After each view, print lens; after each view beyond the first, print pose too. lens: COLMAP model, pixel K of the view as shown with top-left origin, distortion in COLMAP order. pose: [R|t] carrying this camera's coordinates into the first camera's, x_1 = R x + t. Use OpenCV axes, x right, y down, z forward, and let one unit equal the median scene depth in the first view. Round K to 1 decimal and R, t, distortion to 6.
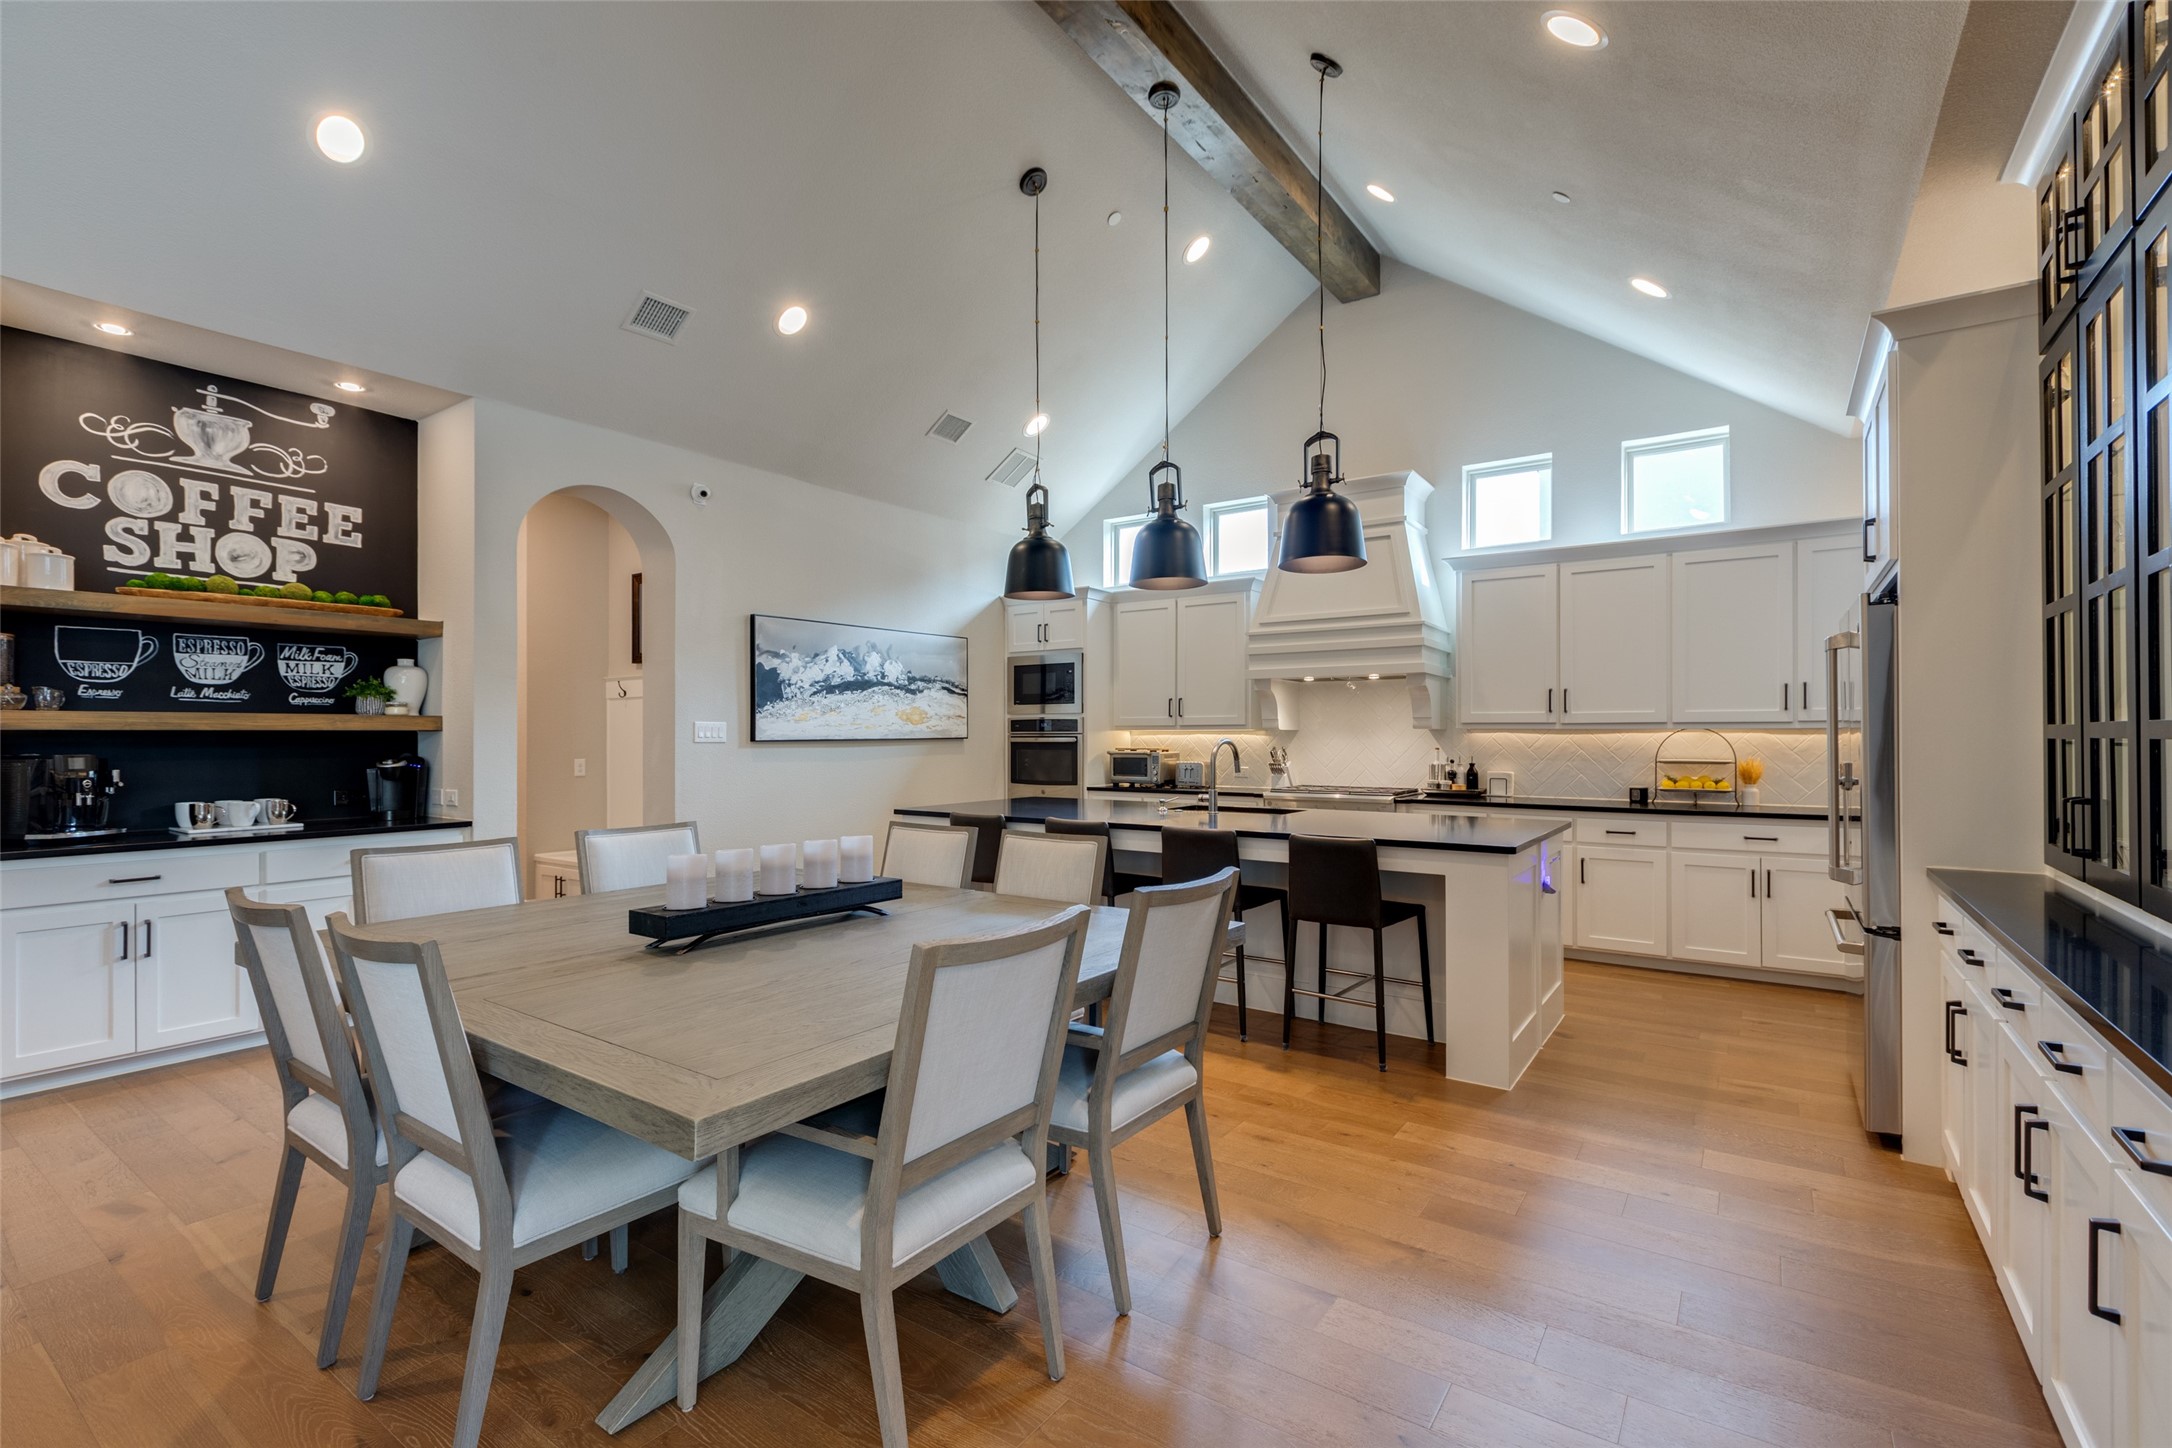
lens RADIAL K [[975.7, 0, 1074.8], [0, 975.7, 729.1], [0, 0, 1]] dist [-0.000917, -0.001243]
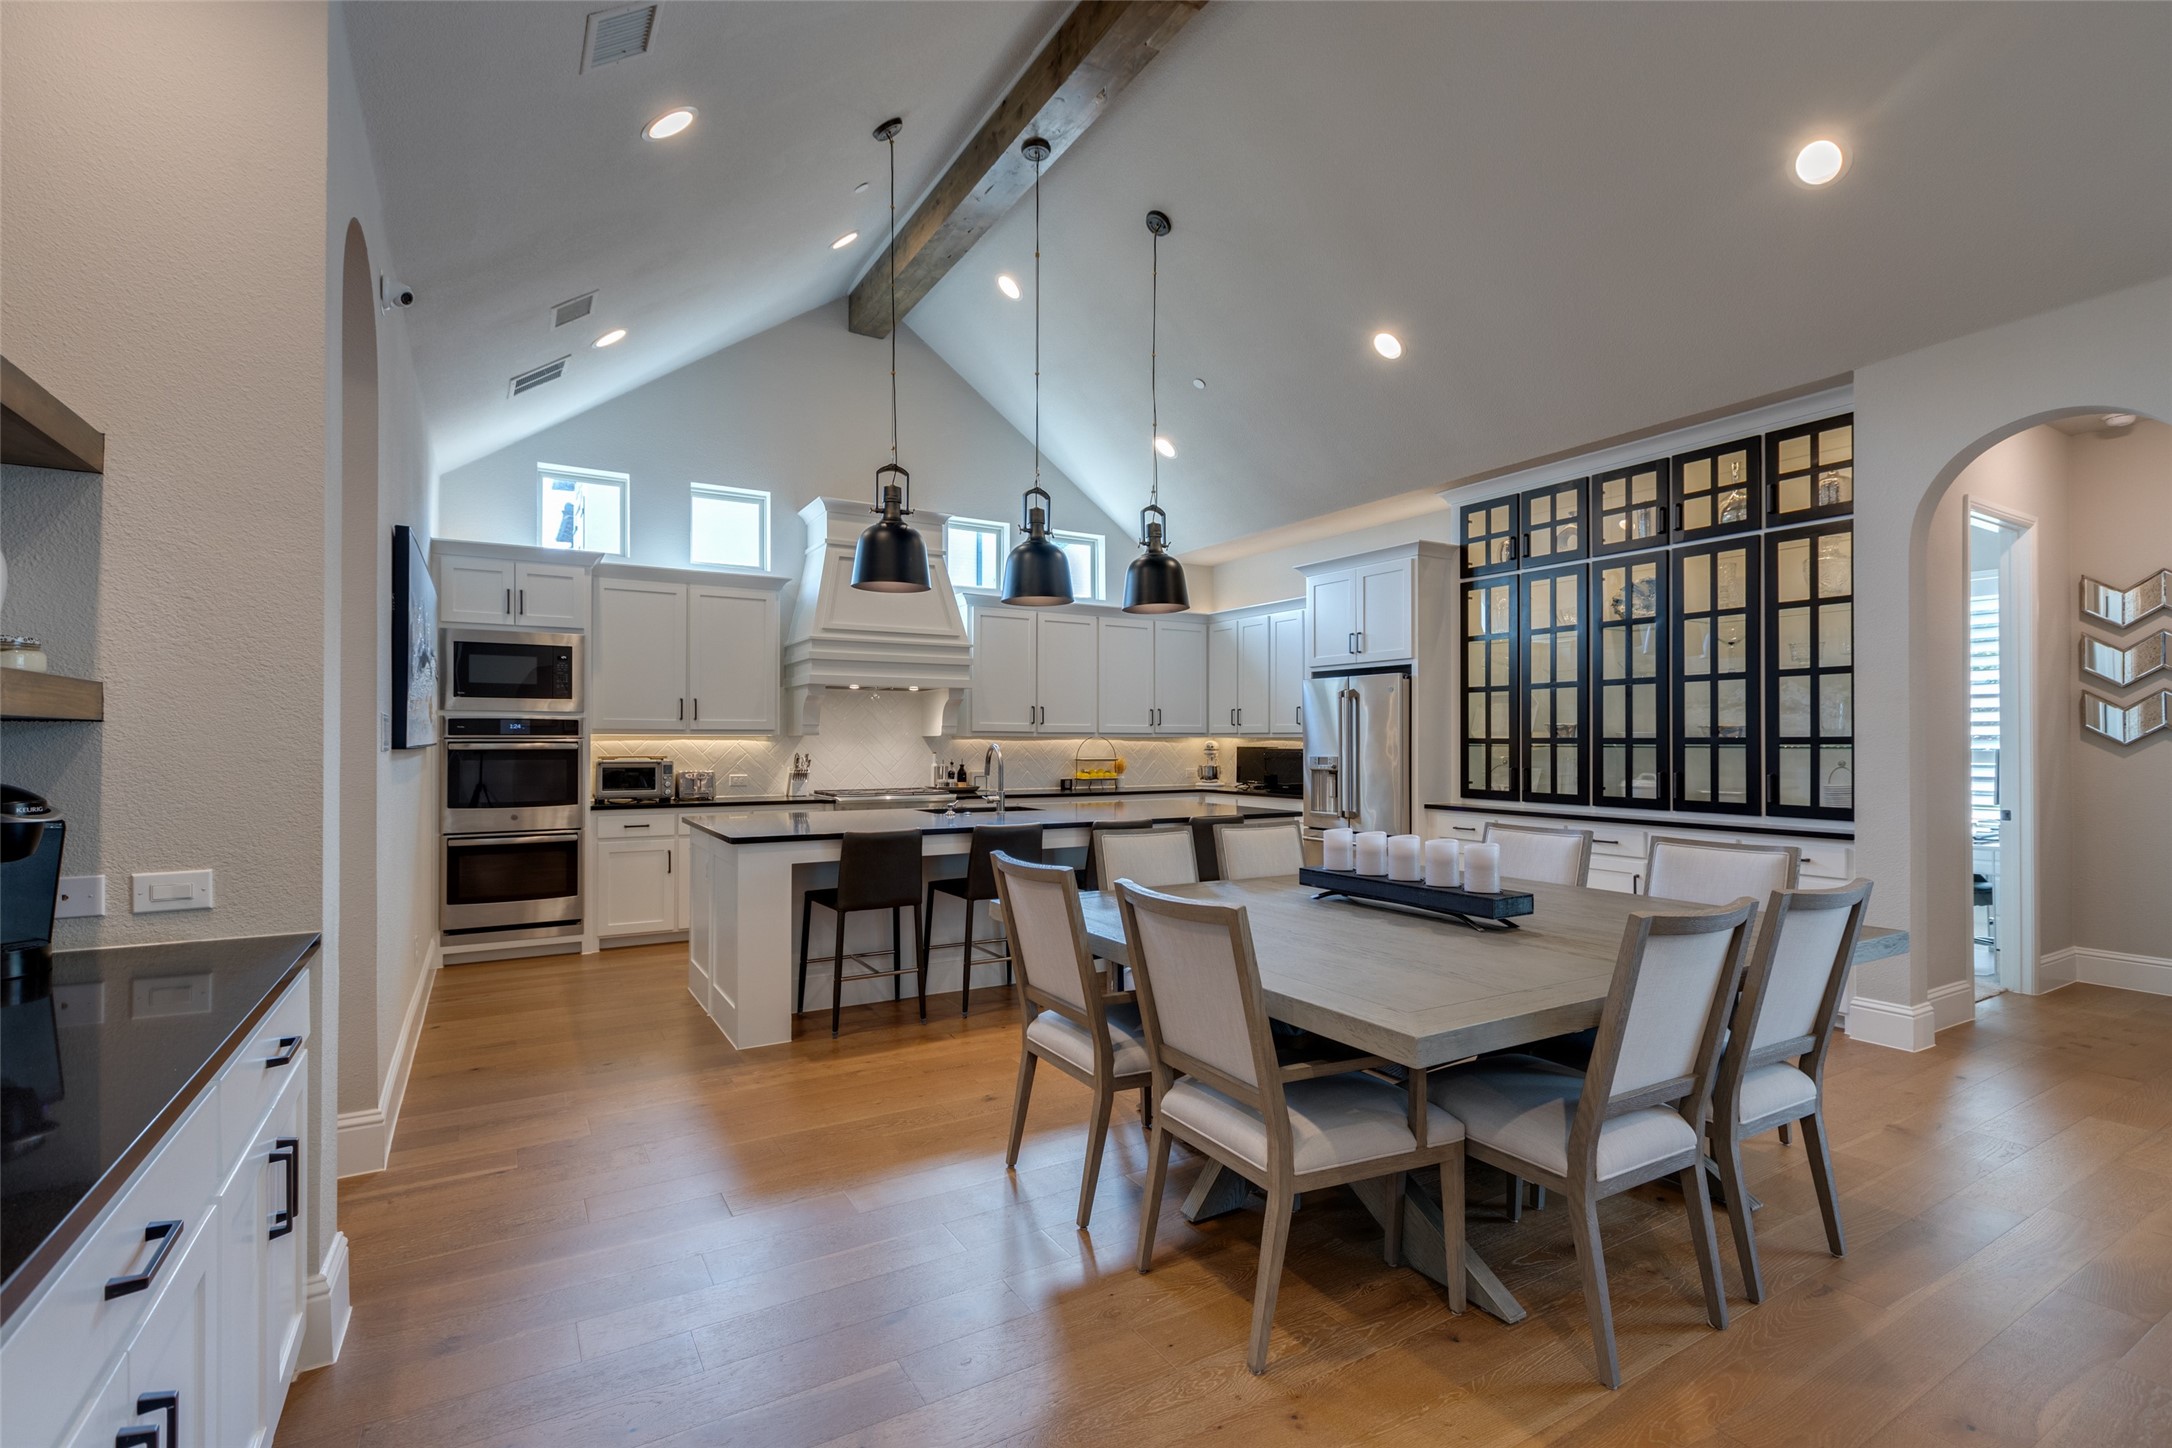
lens RADIAL K [[975.7, 0, 1072.4], [0, 975.7, 730.0], [0, 0, 1]] dist [-0.000917, -0.001243]
pose [[0.413433, 0.012137, 0.910454, -0.834502], [-0.007409, 0.999923, -0.009965, 0.004220], [-0.910505, -0.002626, 0.413491, 0.492358]]
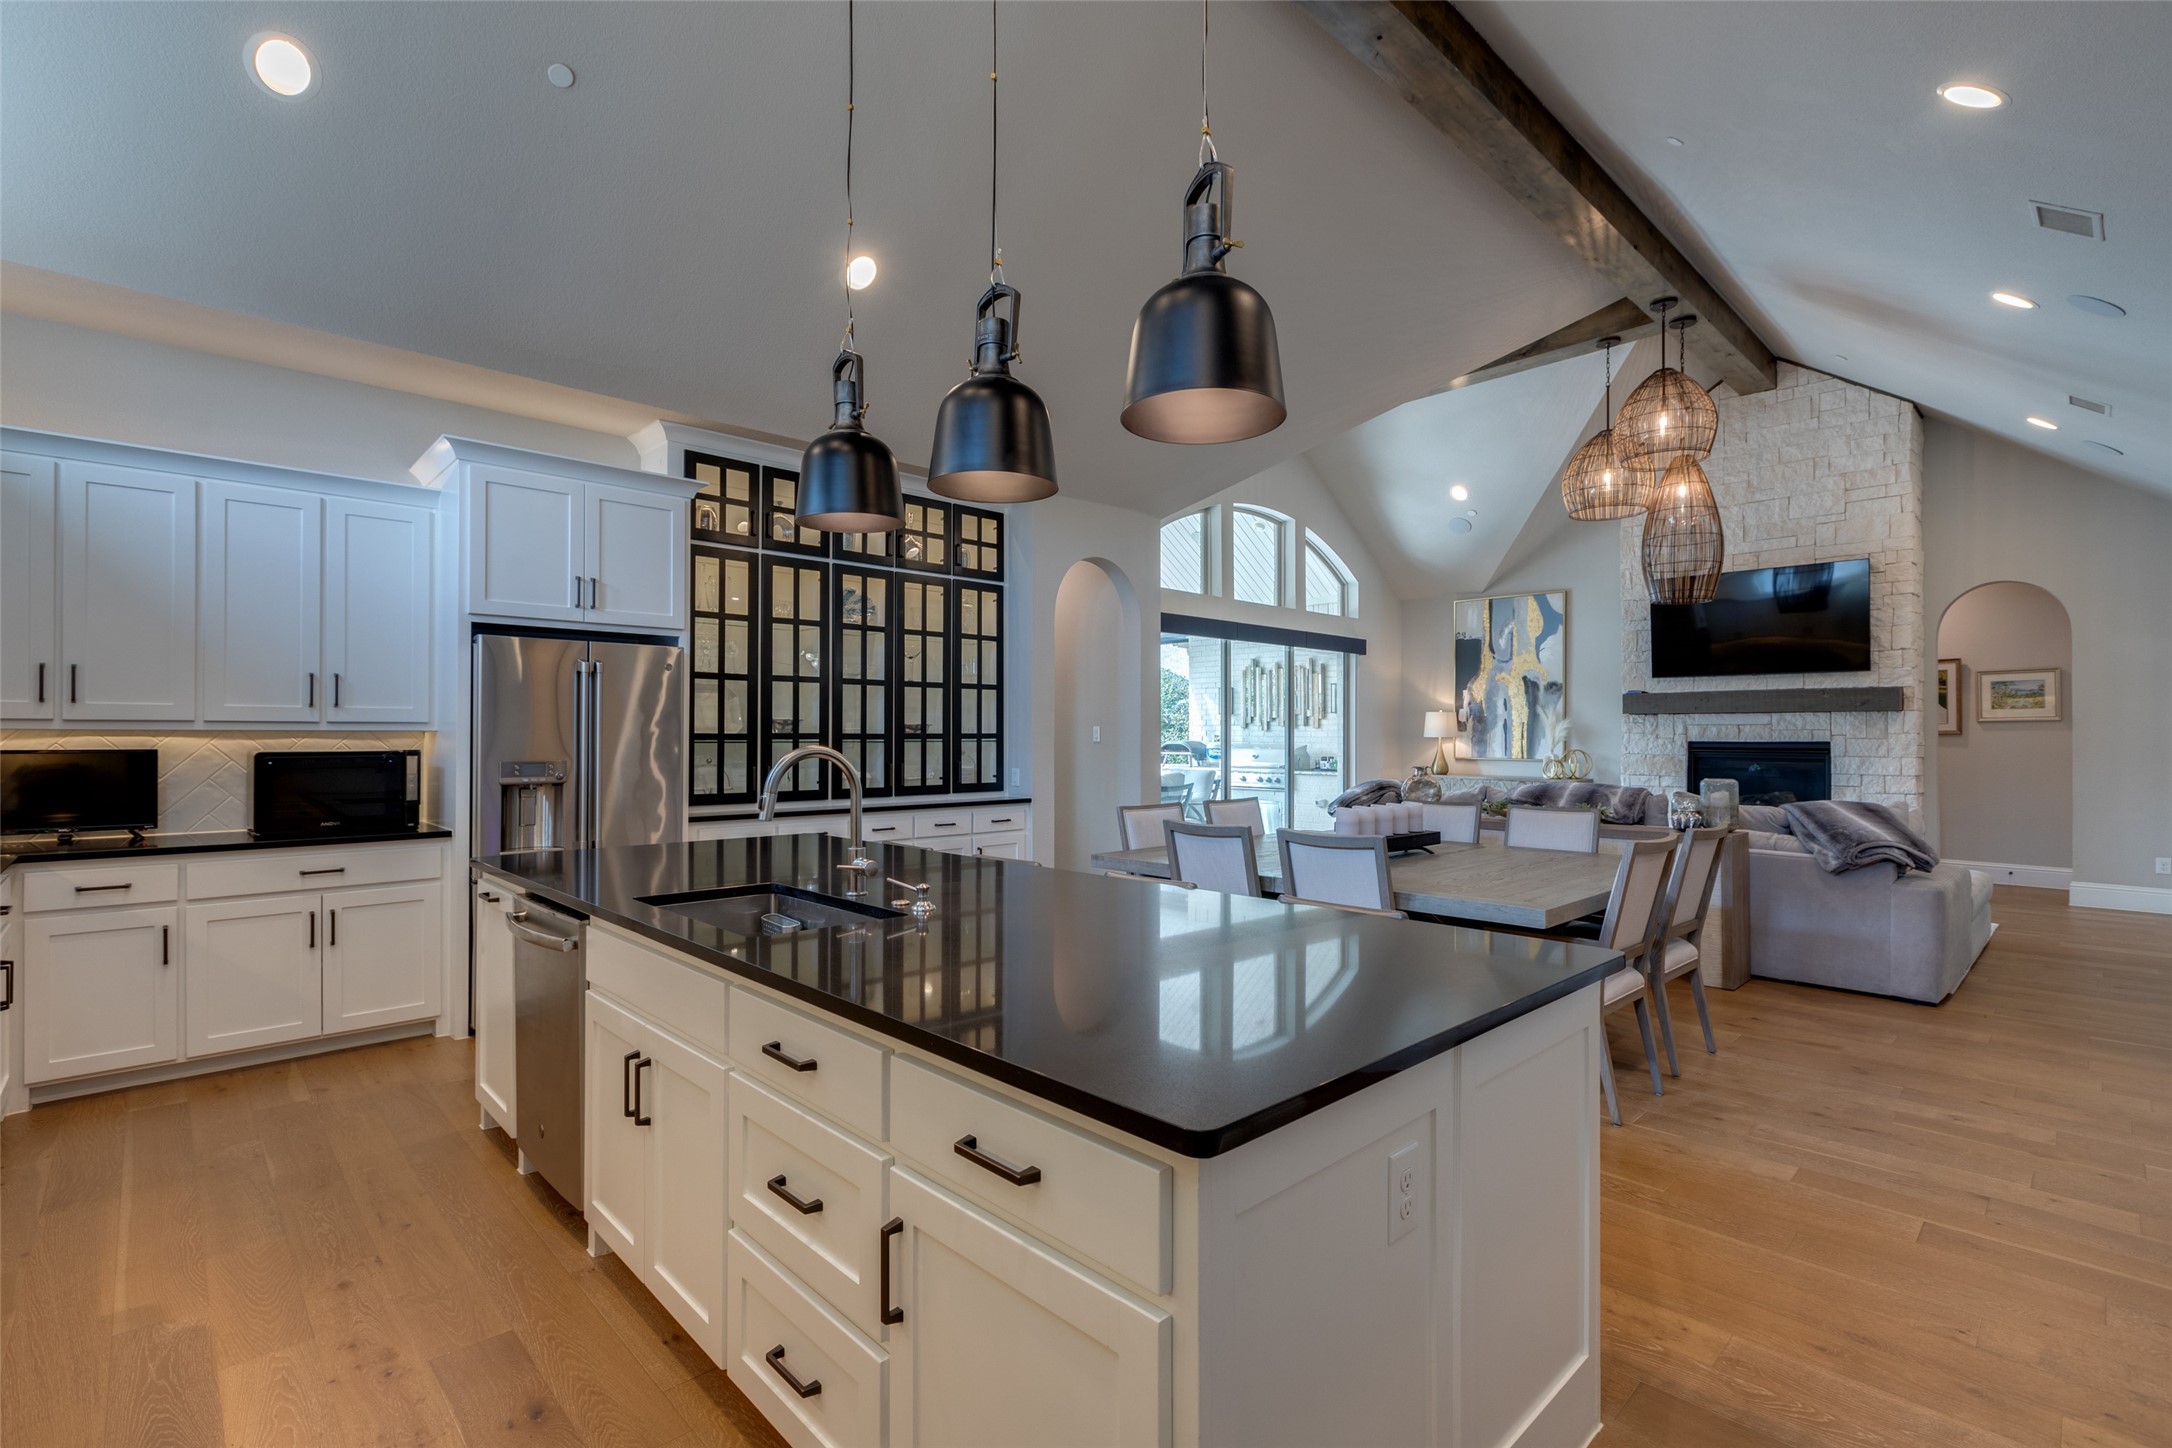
lens RADIAL K [[975.7, 0, 1104.4], [0, 975.7, 723.4], [0, 0, 1]] dist [-0.000917, -0.001243]
pose [[-0.982758, 0.002083, 0.184882, -0.084508], [-0.000967, 0.999865, -0.016404, 0.004580], [-0.184891, -0.016300, -0.982624, 1.509901]]
